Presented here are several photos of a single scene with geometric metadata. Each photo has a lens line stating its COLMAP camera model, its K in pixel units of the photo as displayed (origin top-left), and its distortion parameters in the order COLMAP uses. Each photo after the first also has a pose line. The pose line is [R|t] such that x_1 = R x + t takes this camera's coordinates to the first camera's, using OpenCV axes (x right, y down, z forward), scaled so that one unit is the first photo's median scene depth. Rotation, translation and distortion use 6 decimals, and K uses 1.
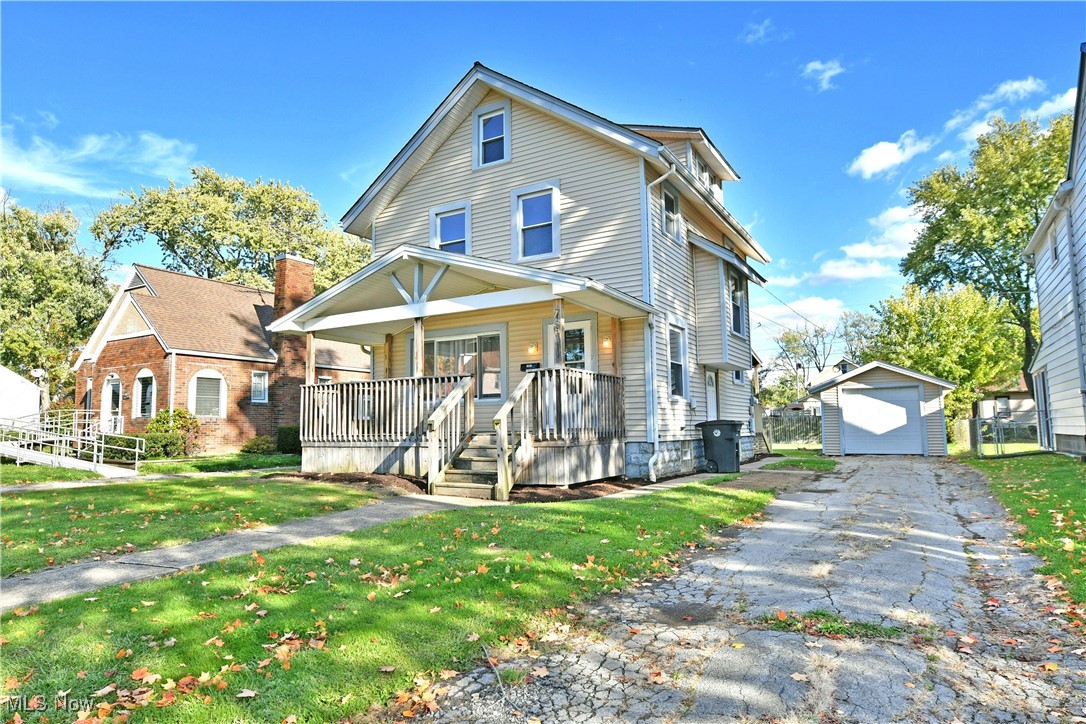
lens RADIAL K [[676.5, 0, 510.2], [0, 676.5, 354.1], [0, 0, 1]] dist [-0.013341, -0.000818]
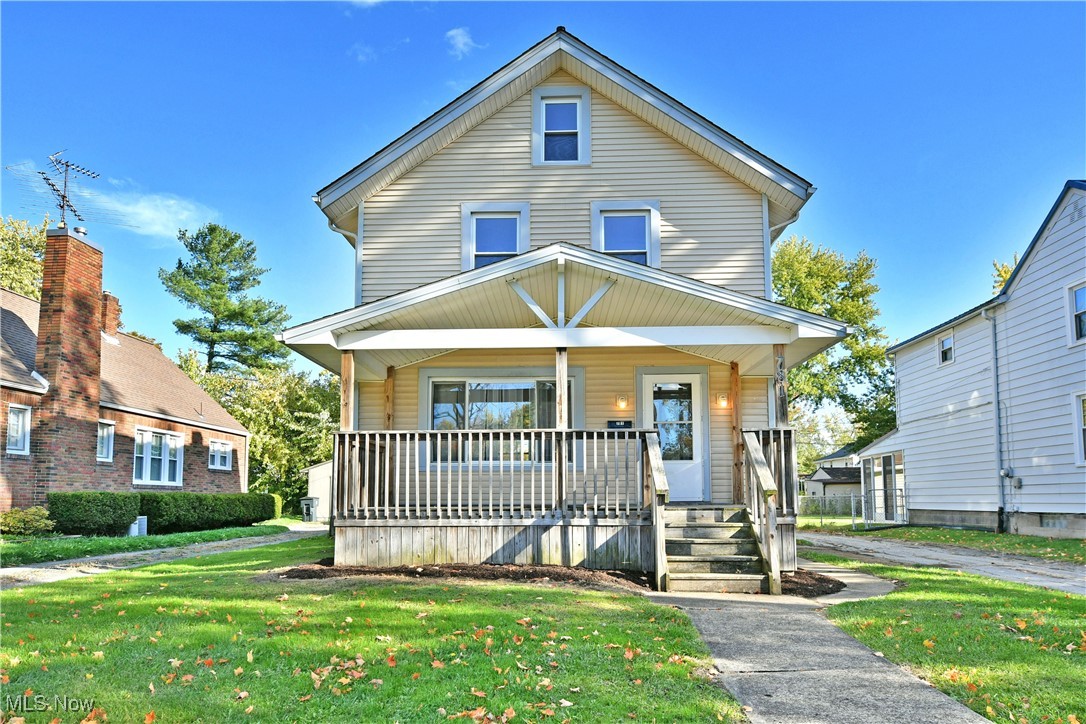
lens RADIAL K [[713.9, 0, 549.9], [0, 713.9, 434.4], [0, 0, 1]] dist [-0.011491, -0.000535]
pose [[0.865332, 0.053791, 0.498305, -0.463508], [-0.063678, 0.997966, 0.002852, 0.033068], [-0.497138, -0.034199, 0.866997, 0.299309]]
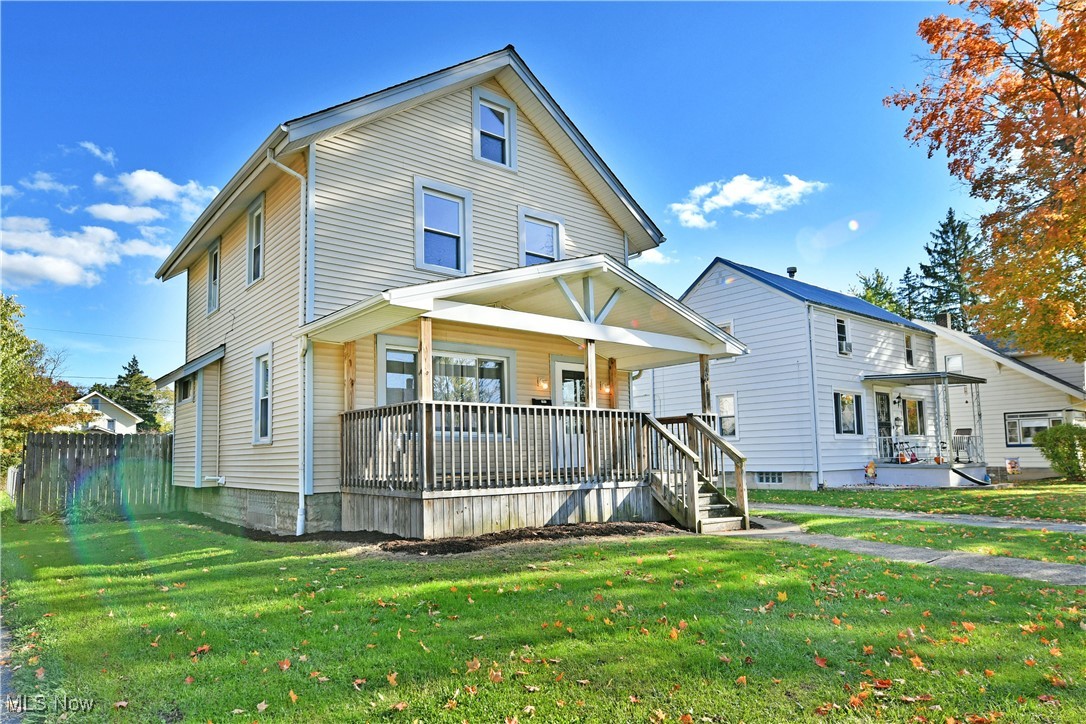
lens RADIAL K [[667.7, 0, 572.4], [0, 667.7, 393.9], [0, 0, 1]] dist [-0.000007, -0.000691]
pose [[0.302743, 0.097417, 0.948080, -0.840095], [-0.094560, 0.992924, -0.071830, 0.069710], [-0.948370, -0.067904, 0.309813, 0.666742]]
